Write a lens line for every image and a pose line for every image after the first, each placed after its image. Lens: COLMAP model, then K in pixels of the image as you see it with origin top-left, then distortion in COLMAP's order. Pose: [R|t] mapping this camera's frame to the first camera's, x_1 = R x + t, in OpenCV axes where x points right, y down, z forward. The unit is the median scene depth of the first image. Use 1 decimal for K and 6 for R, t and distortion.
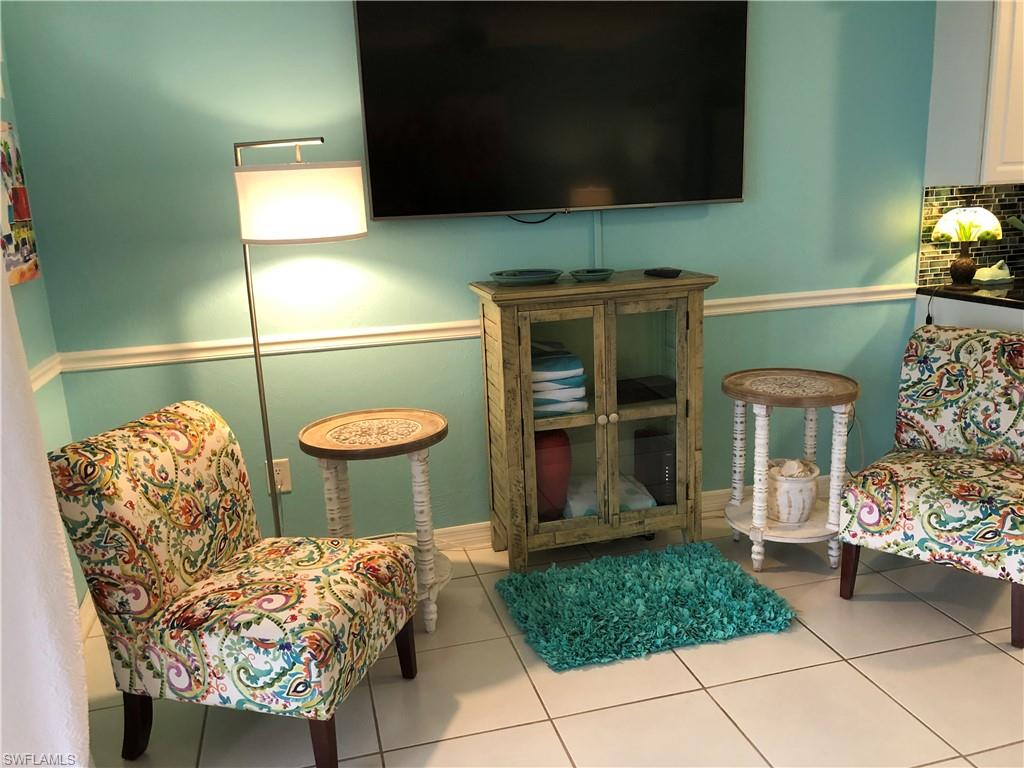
lens RADIAL K [[840.1, 0, 510.5], [0, 840.1, 383.9], [0, 0, 1]] dist [0.024619, 0.002209]
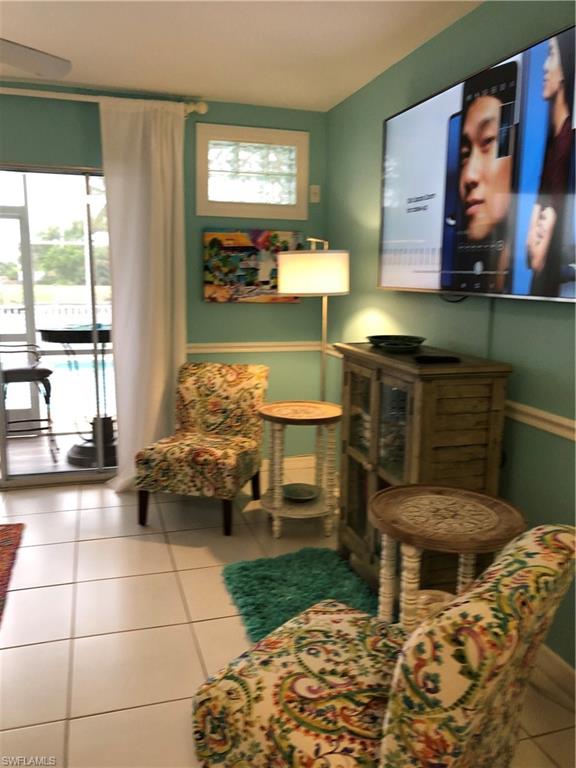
lens RADIAL K [[630.1, 0, 283.2], [0, 630.1, 383.0], [0, 0, 1]] dist [0.024619, 0.002209]
pose [[0.028422, 0.216306, -0.975912, 1.235108], [-0.239557, 0.949329, 0.203437, -0.287604], [0.970466, 0.228005, 0.078799, 1.012192]]
